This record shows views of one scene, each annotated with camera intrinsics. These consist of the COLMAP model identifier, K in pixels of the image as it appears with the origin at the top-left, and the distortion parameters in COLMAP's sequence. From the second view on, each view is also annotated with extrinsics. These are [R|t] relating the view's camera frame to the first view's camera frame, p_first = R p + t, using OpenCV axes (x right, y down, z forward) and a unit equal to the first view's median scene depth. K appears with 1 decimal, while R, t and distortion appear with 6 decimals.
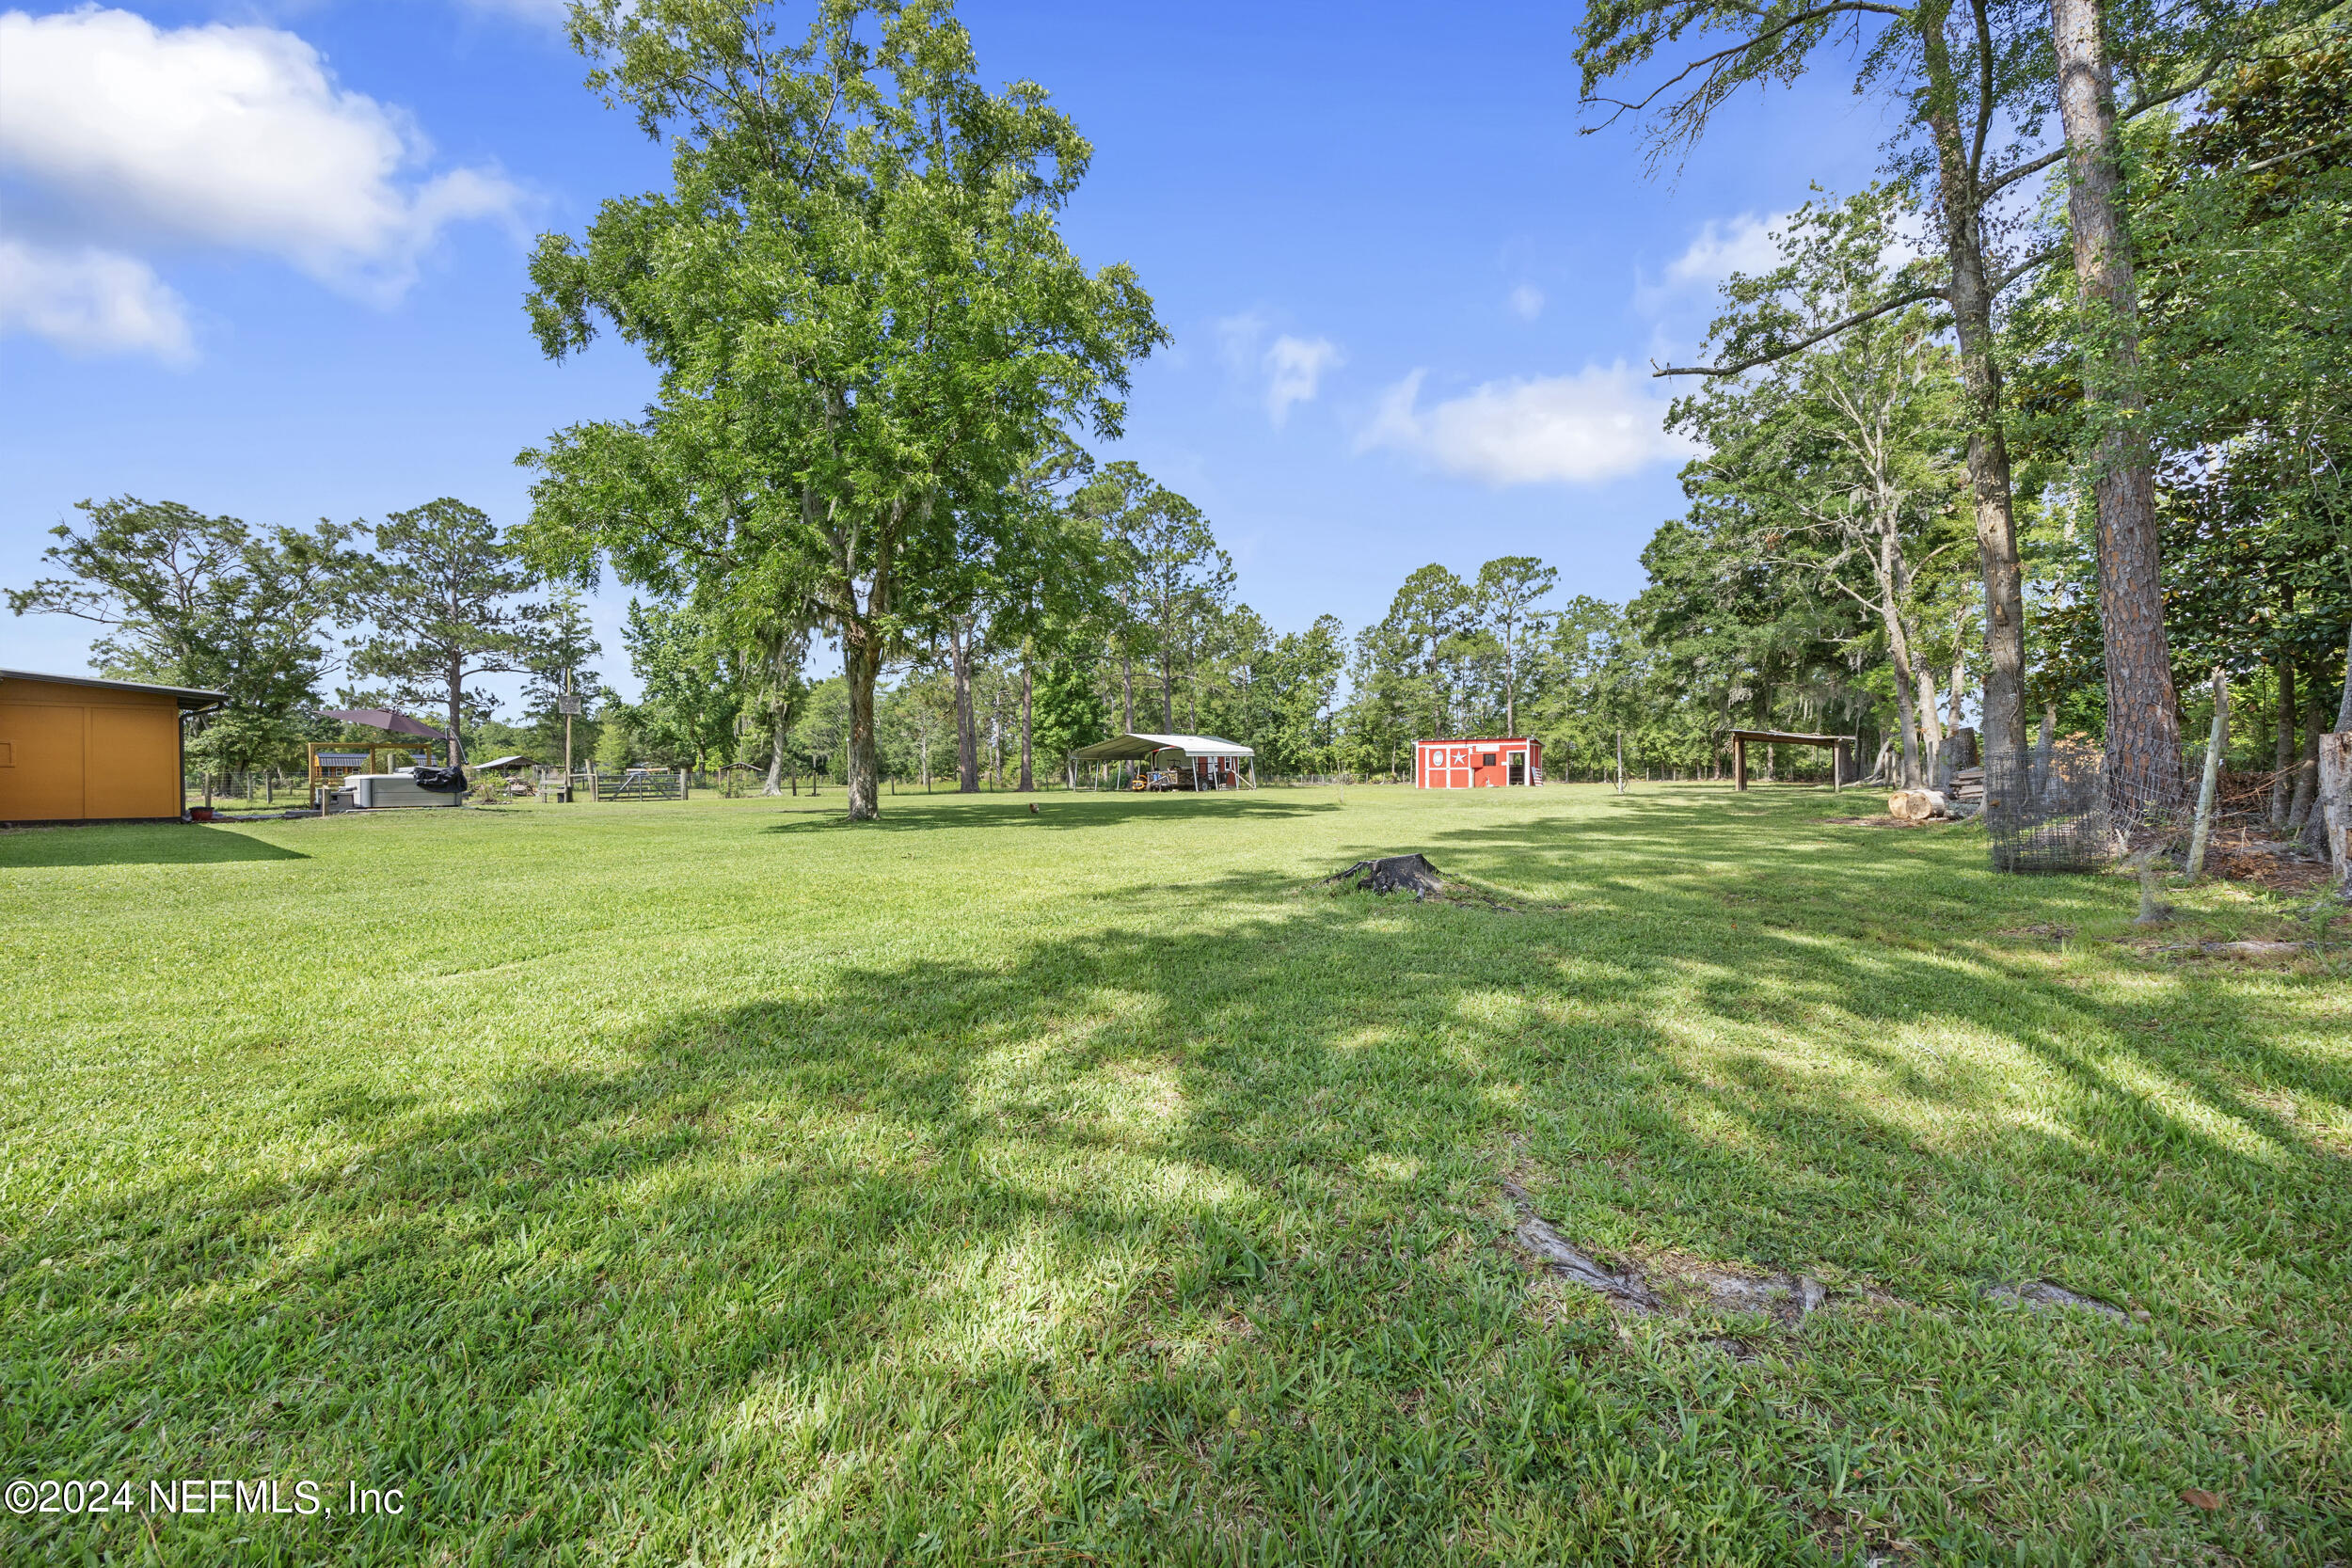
lens RADIAL K [[893.8, 0, 1172.7], [0, 893.8, 785.6], [0, 0, 1]] dist [-0.004219, 0.000219]
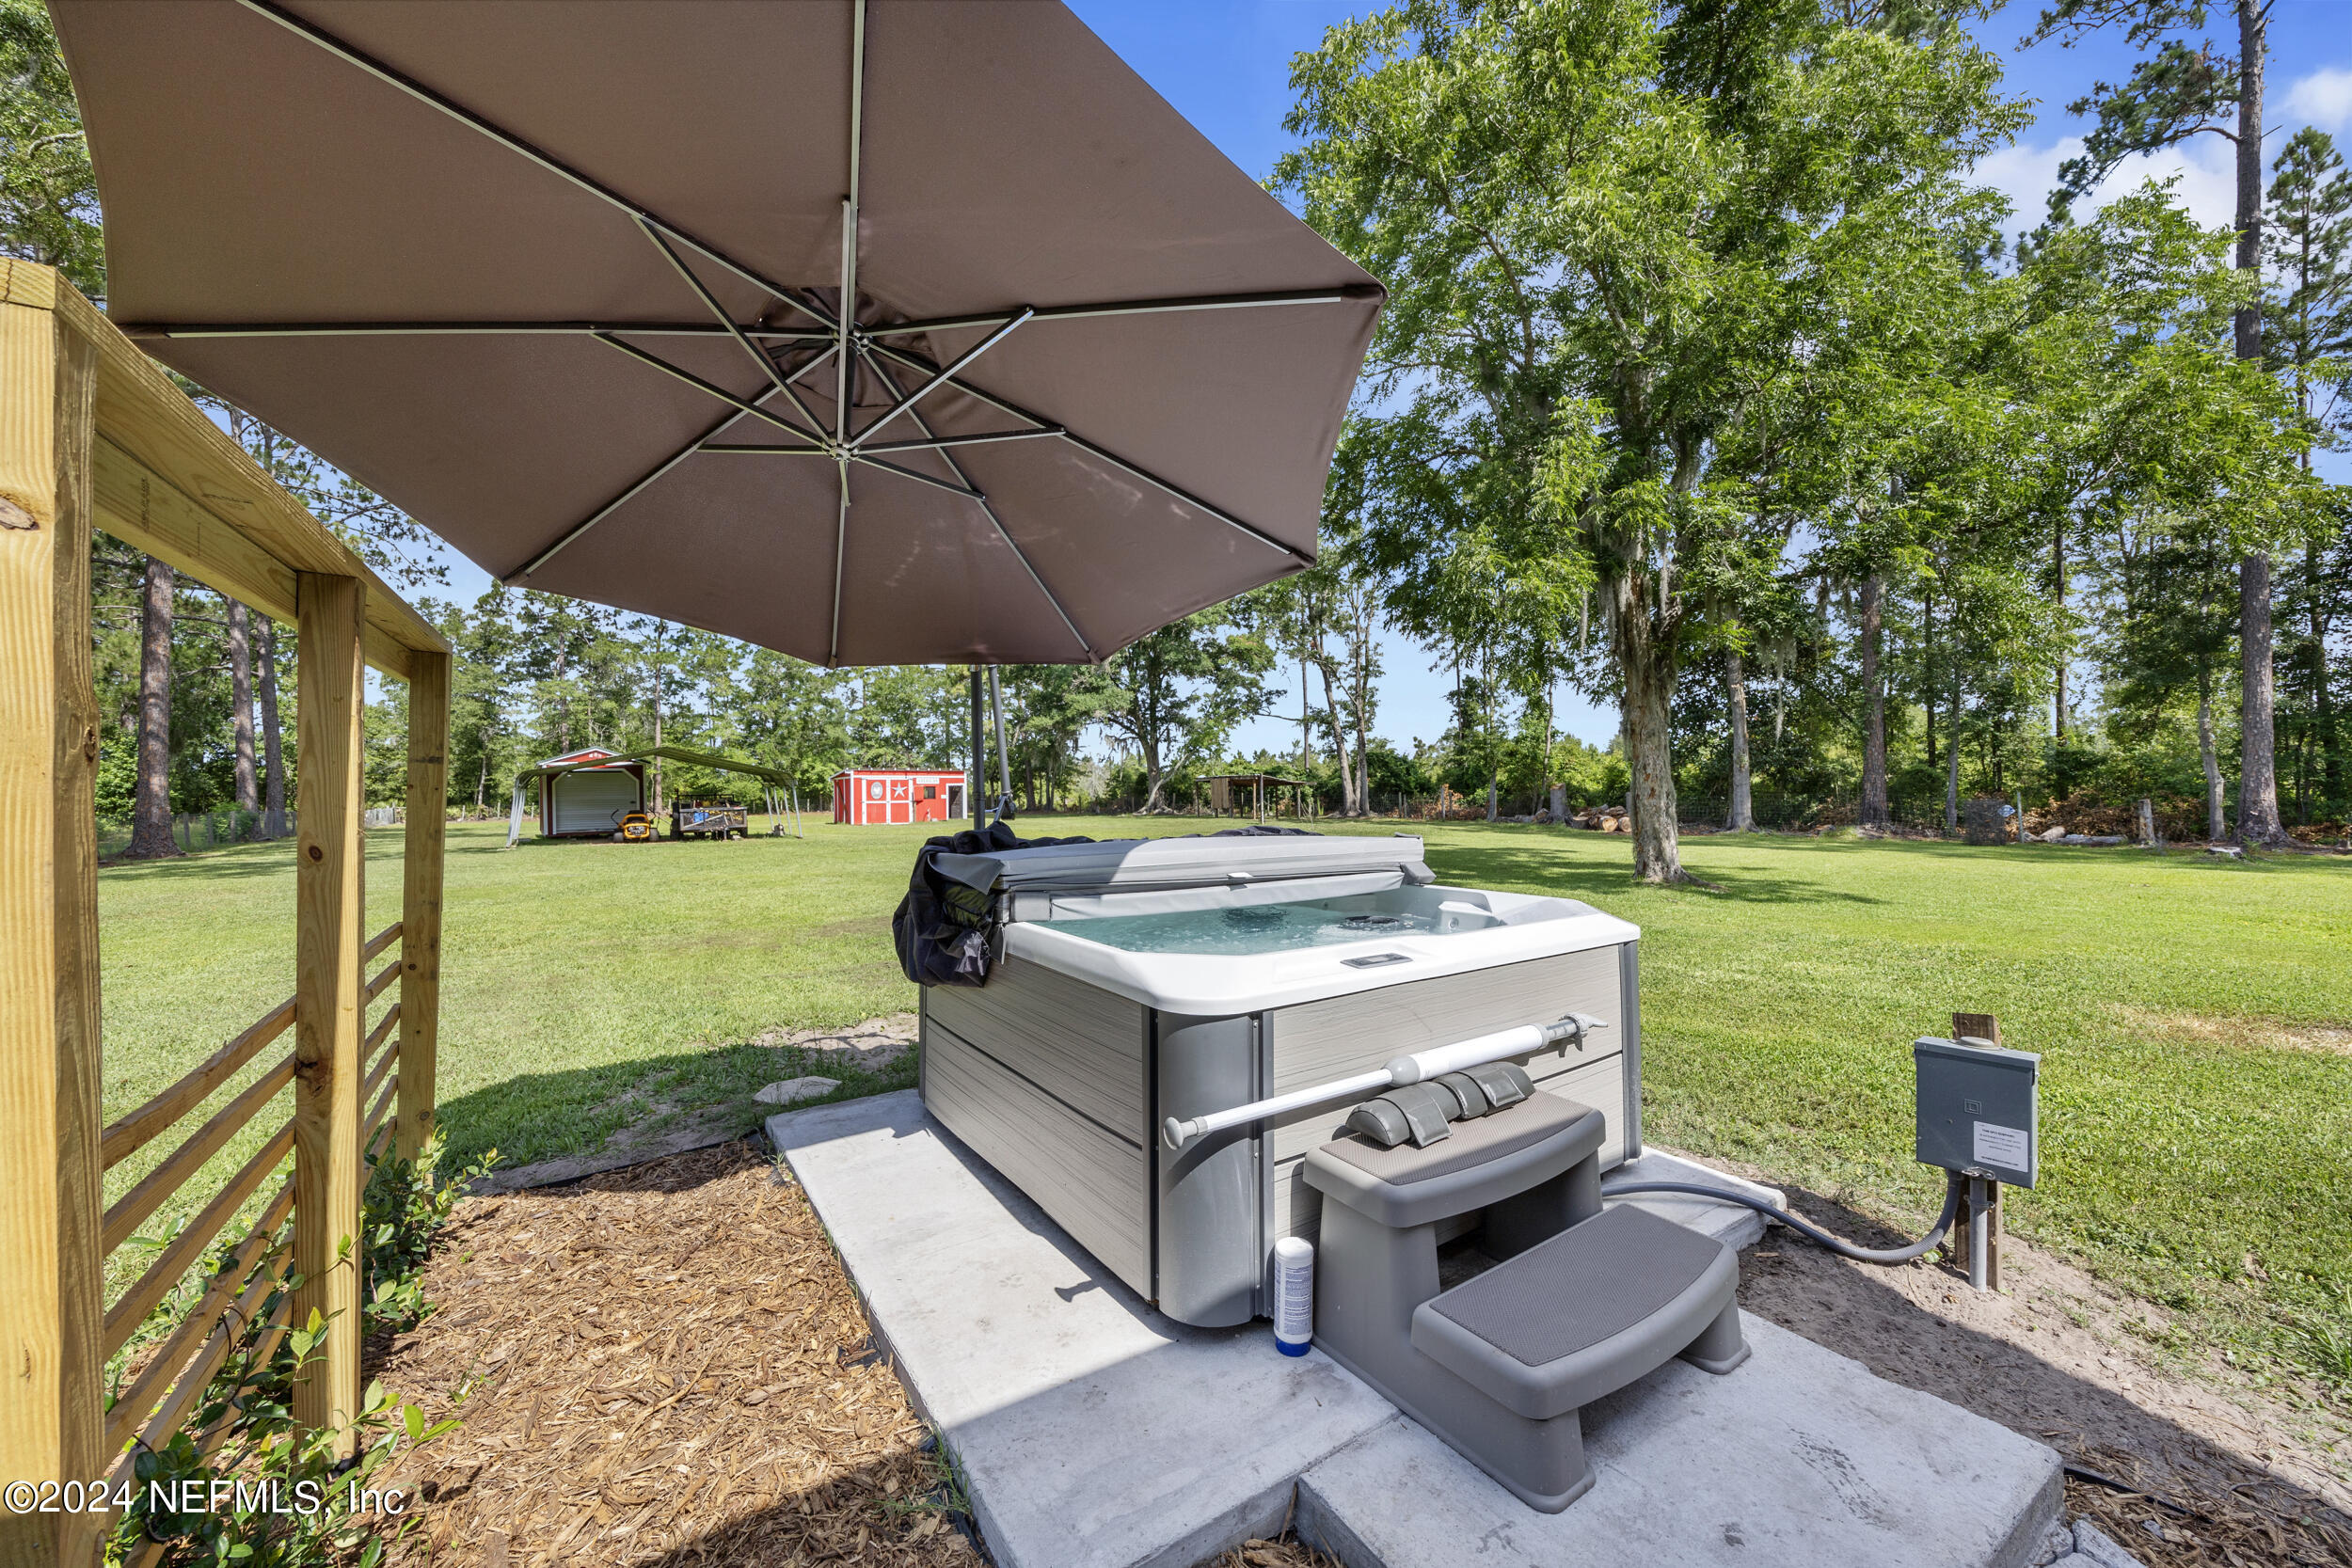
lens RADIAL K [[893.8, 0, 1174.3], [0, 893.8, 786.0], [0, 0, 1]] dist [-0.004219, 0.000219]
pose [[0.346170, 0.014003, 0.938067, -0.447731], [0.017083, 0.999629, -0.021226, -0.010817], [-0.938016, 0.023373, 0.345803, 0.408414]]
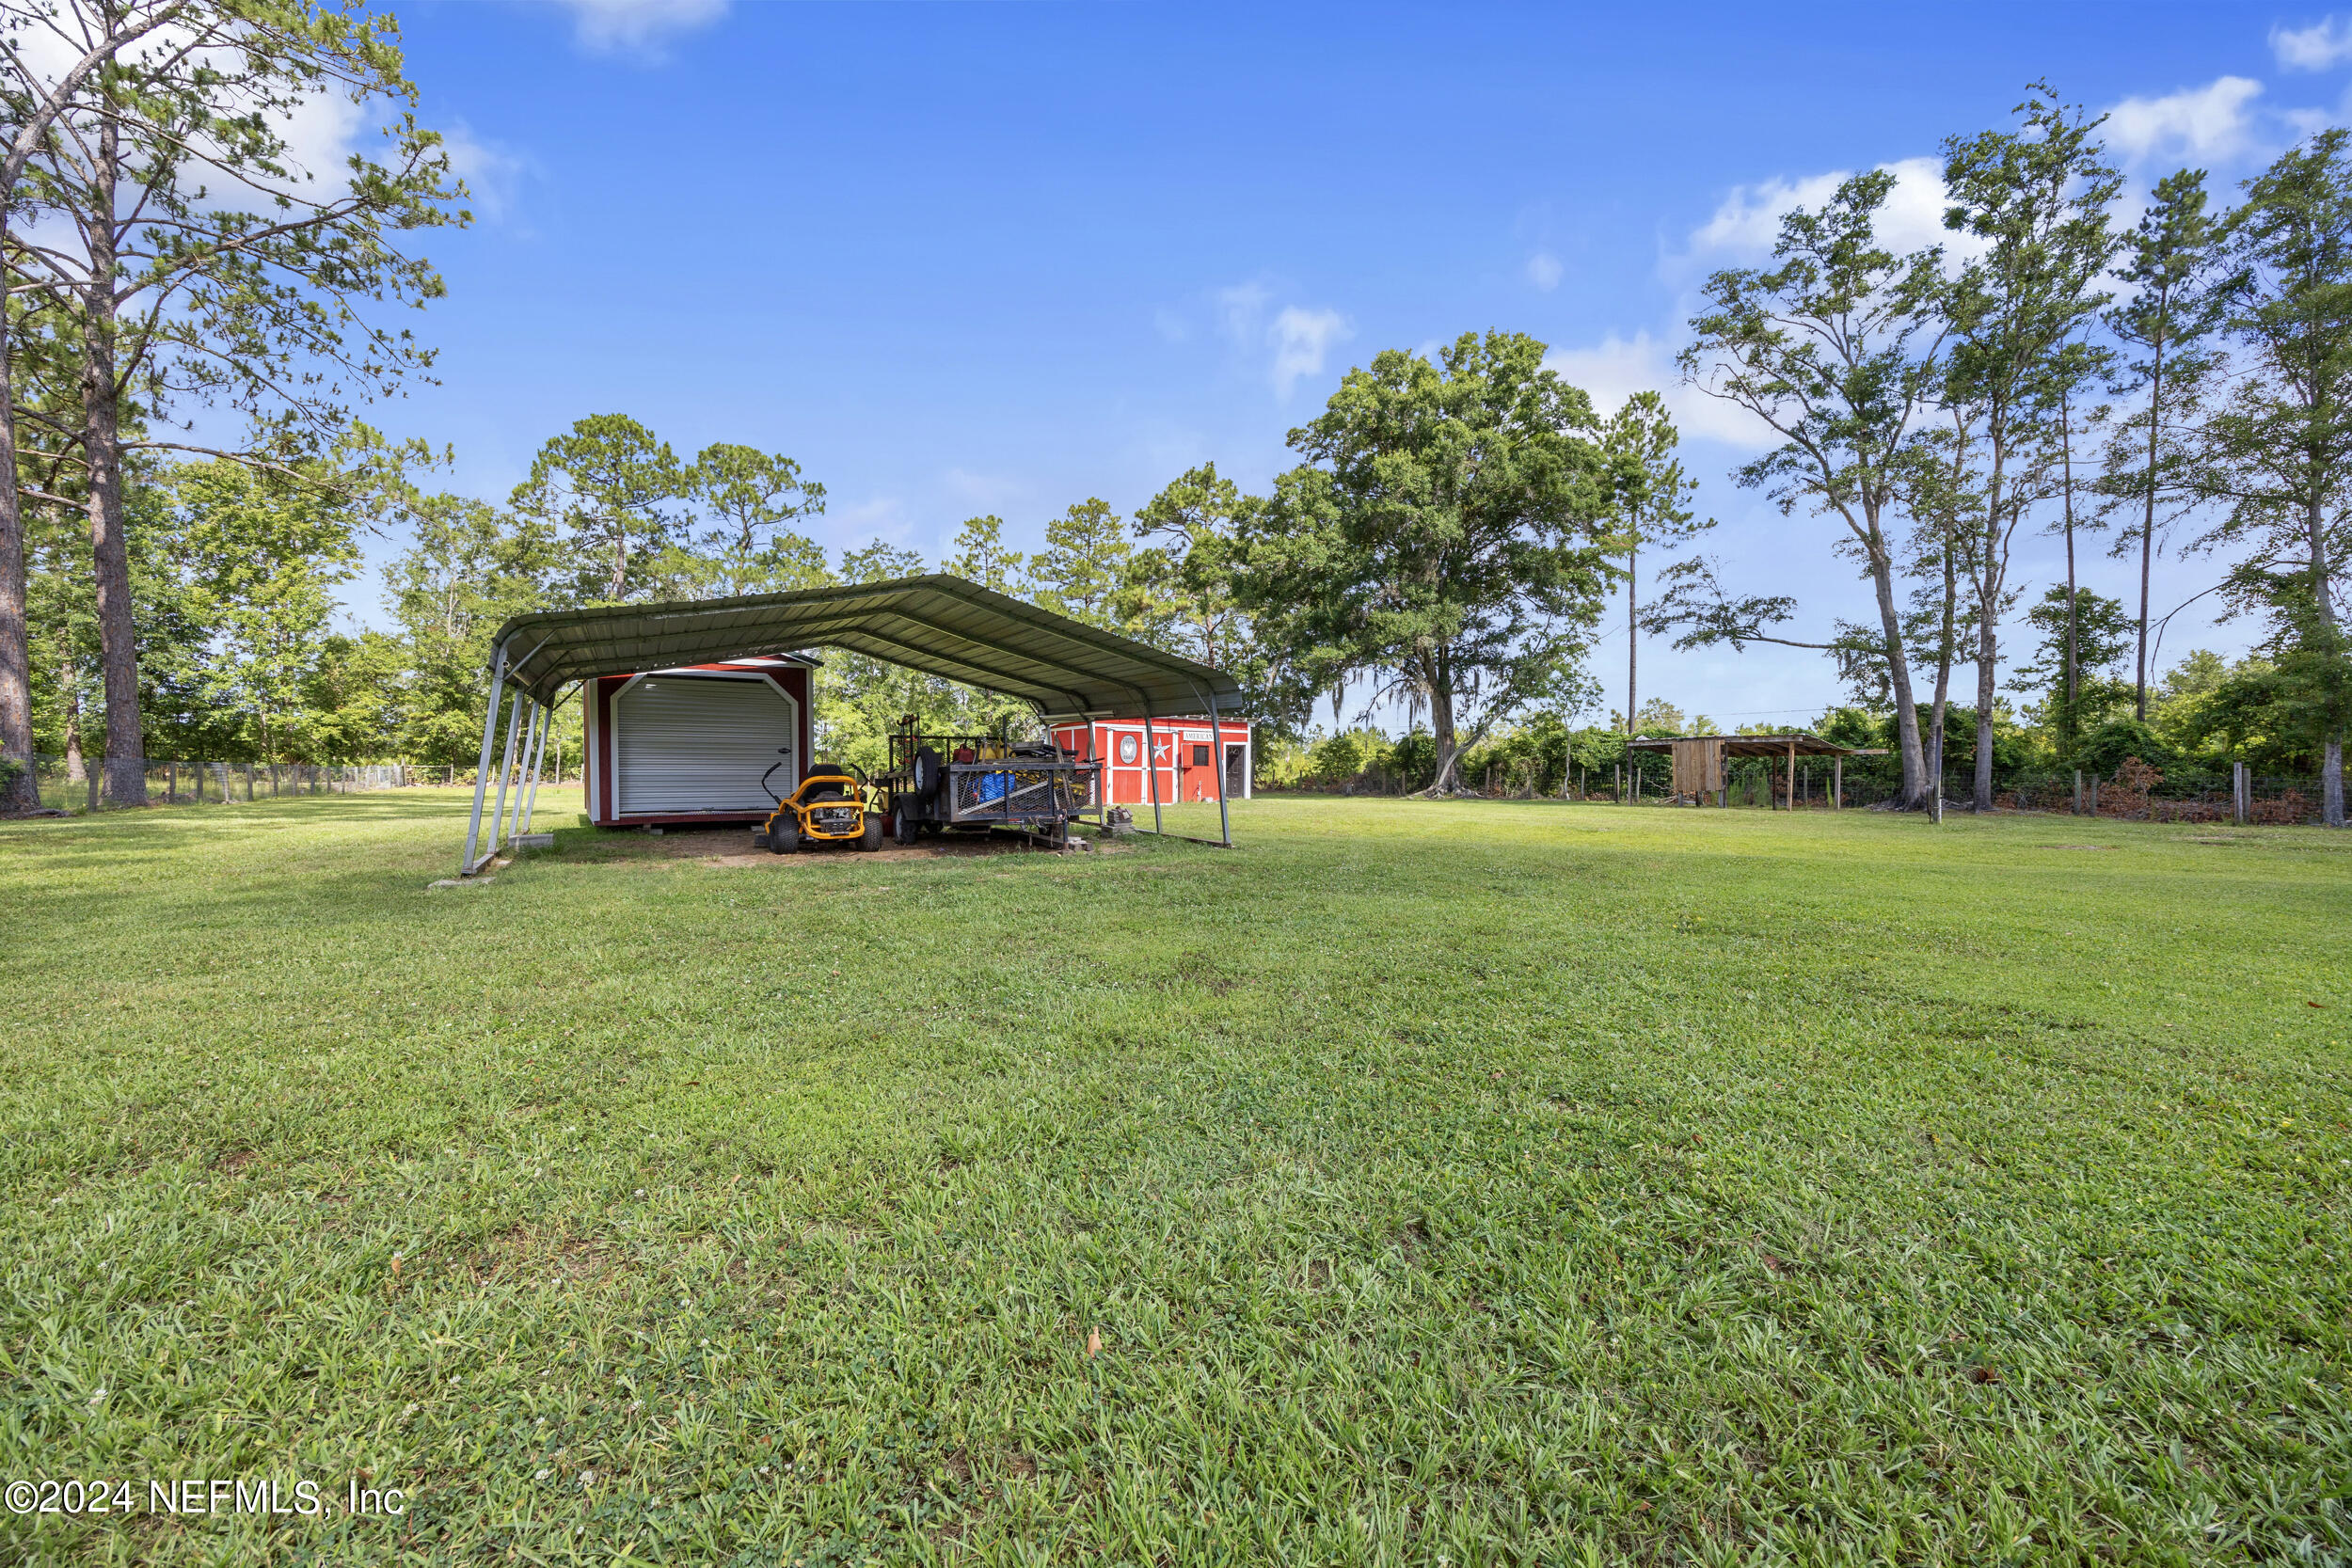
lens RADIAL K [[893.8, 0, 1175.0], [0, 893.8, 783.9], [0, 0, 1]] dist [-0.004219, 0.000219]
pose [[0.384820, 0.002207, 0.922989, -0.198888], [-0.004653, 0.999989, -0.000451, -0.009155], [-0.922980, -0.004122, 0.384826, 0.766346]]
